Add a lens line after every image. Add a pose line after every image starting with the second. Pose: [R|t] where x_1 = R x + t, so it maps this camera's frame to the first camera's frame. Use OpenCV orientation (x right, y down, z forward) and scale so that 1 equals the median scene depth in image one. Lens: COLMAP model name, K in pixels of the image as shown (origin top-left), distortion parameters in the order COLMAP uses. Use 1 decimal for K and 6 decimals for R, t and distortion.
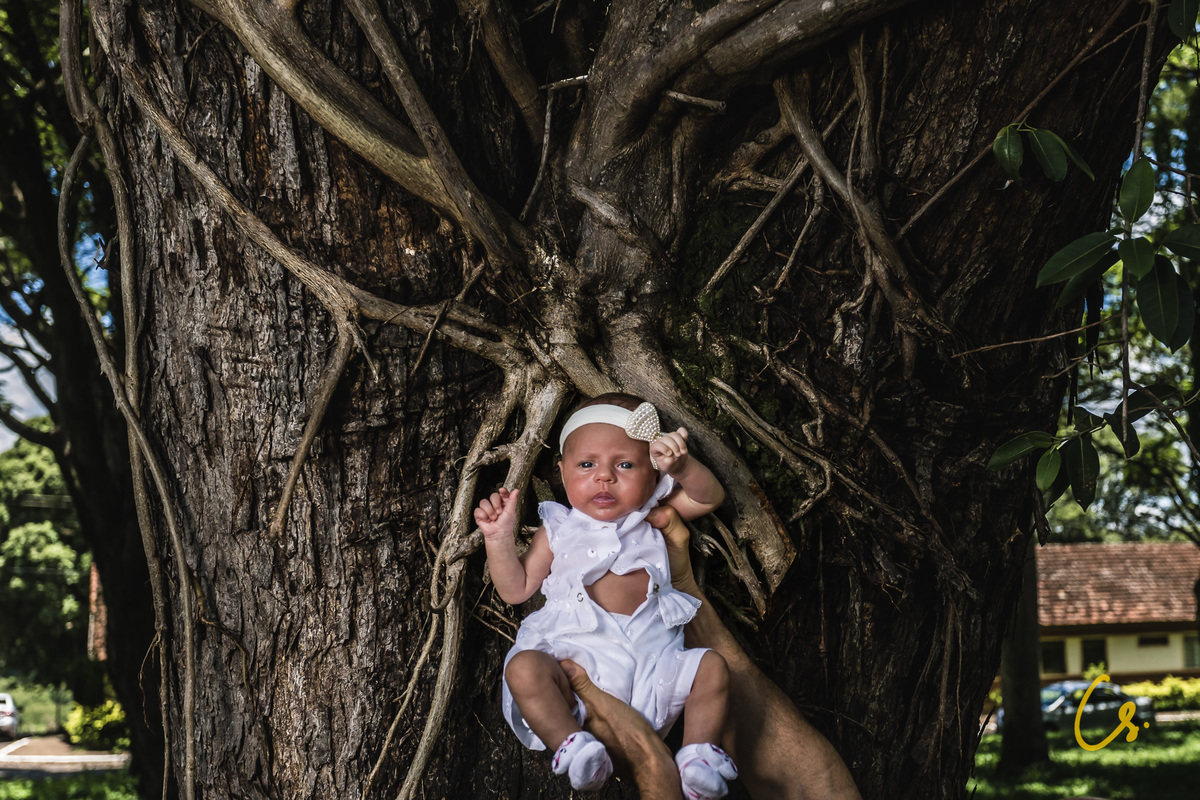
lens RADIAL K [[1559.4, 0, 664.0], [0, 1559.4, 484.2], [0, 0, 1]] dist [0.044169, 0.000000]
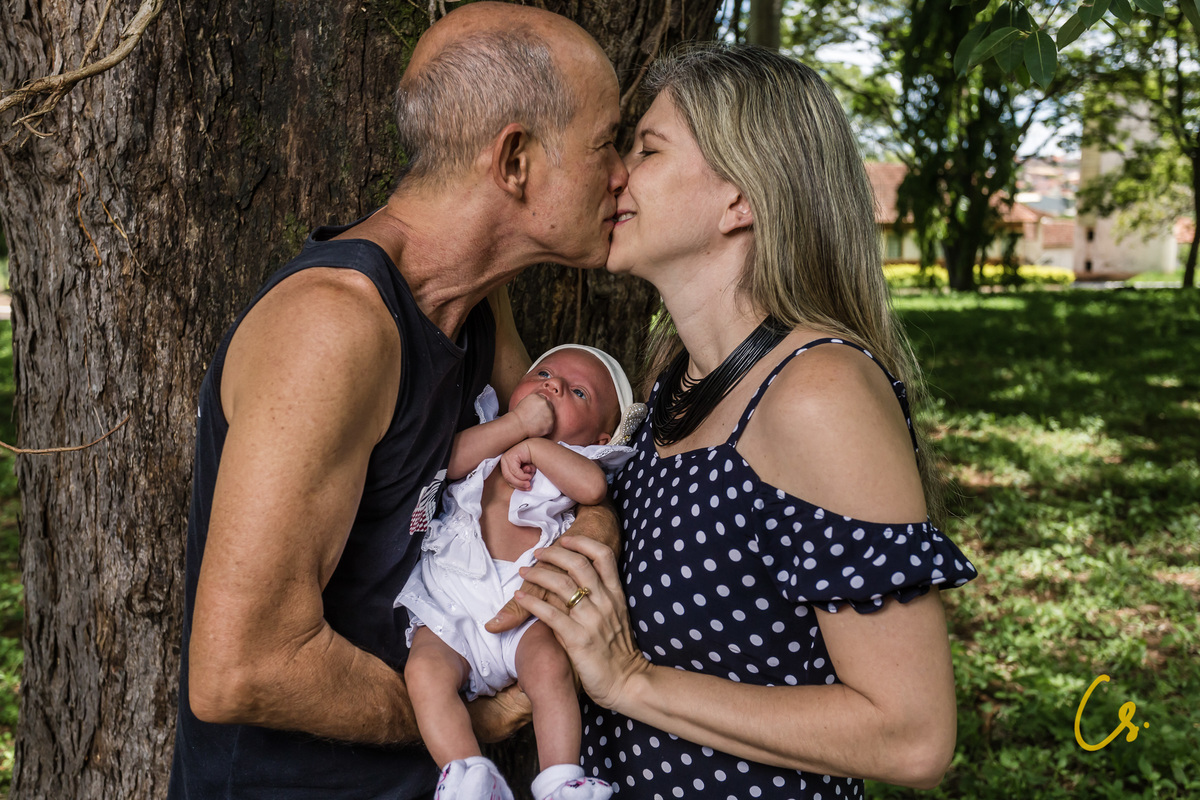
lens RADIAL K [[1222.0, 0, 612.7], [0, 1222.0, 422.8], [0, 0, 1]] dist [-0.005698, 0.000000]
pose [[0.994793, 0.003447, 0.101862, 0.053424], [-0.028930, 0.967871, 0.249776, 0.234453], [-0.097728, -0.251422, 0.962931, 0.090527]]
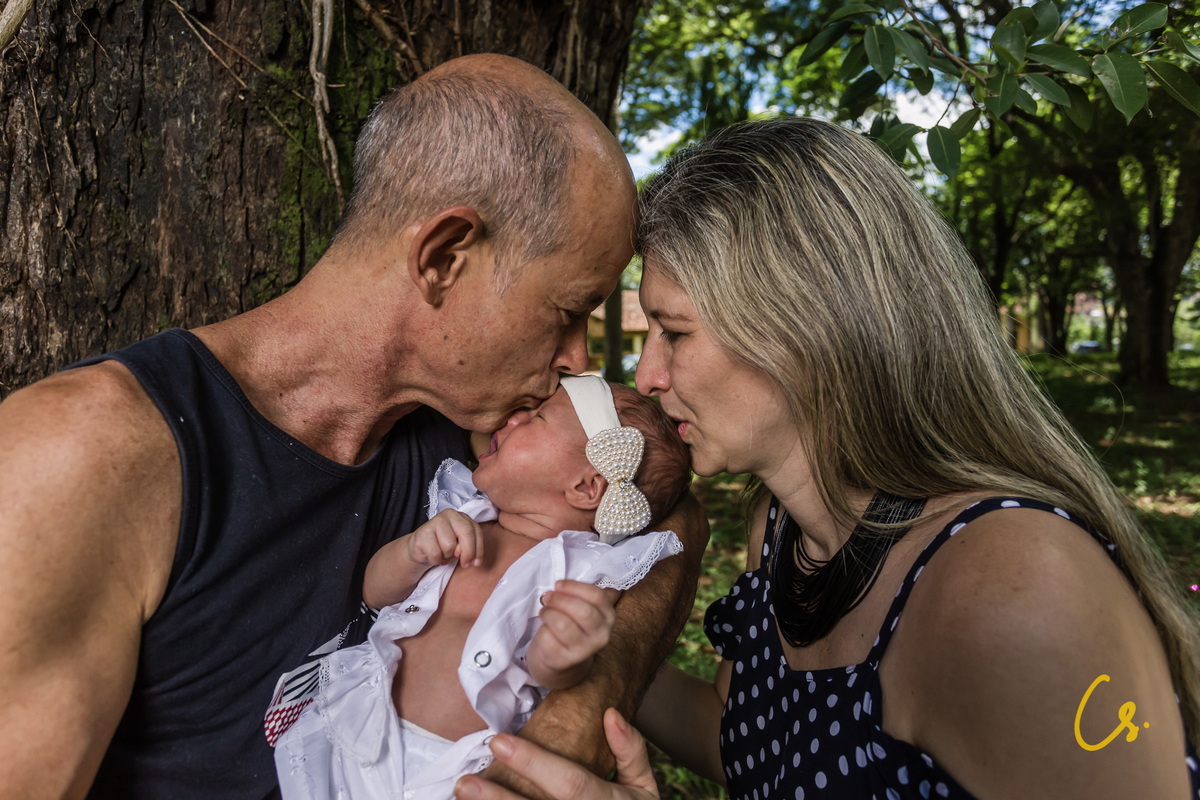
lens RADIAL K [[781.6, 0, 631.0], [0, 781.6, 409.4], [0, 0, 1]] dist [-0.035704, 0.003893]
pose [[0.969859, -0.017061, 0.243069, 0.084833], [-0.029261, 0.982172, 0.185692, 0.269688], [-0.241904, -0.187207, 0.952069, 0.399721]]
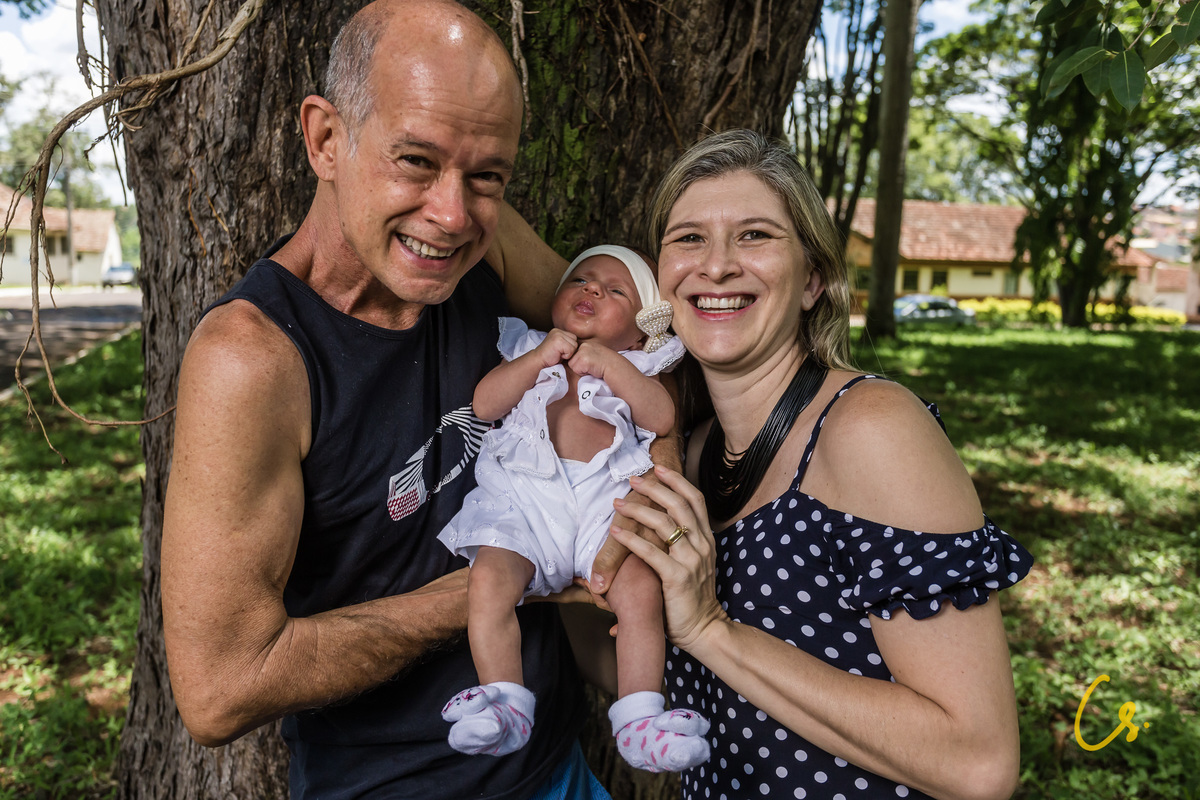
lens RADIAL K [[1087.1, 0, 594.4], [0, 1087.1, 417.3], [0, 0, 1]] dist [-0.005430, 0.000000]
pose [[0.997490, 0.063886, -0.030543, 0.110103], [-0.054368, 0.967304, 0.247724, 0.249780], [0.045370, -0.245441, 0.968349, 0.159623]]
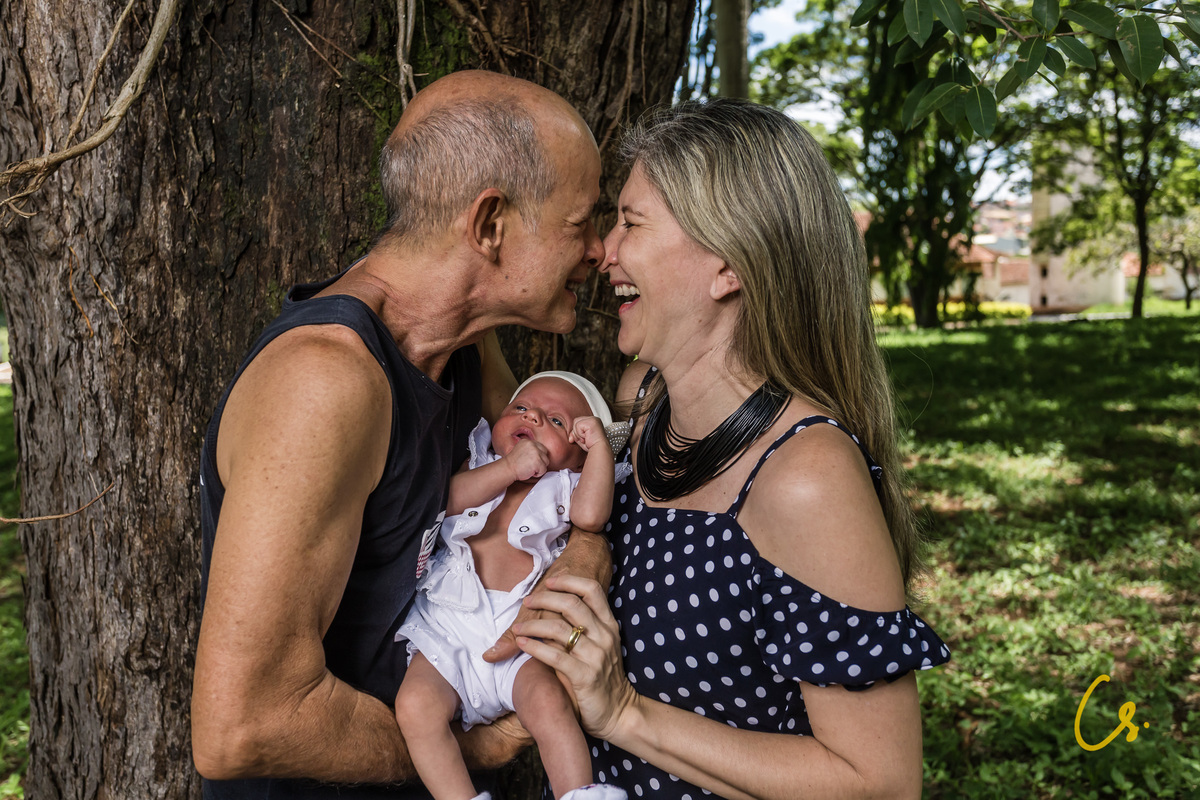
lens RADIAL K [[1146.4, 0, 614.1], [0, 1146.4, 416.8], [0, 0, 1]] dist [-0.010547, 0.000000]
pose [[0.993600, -0.026701, 0.109759, 0.068205], [0.002908, 0.977385, 0.211446, 0.233681], [-0.112923, -0.209773, 0.971207, 0.110175]]
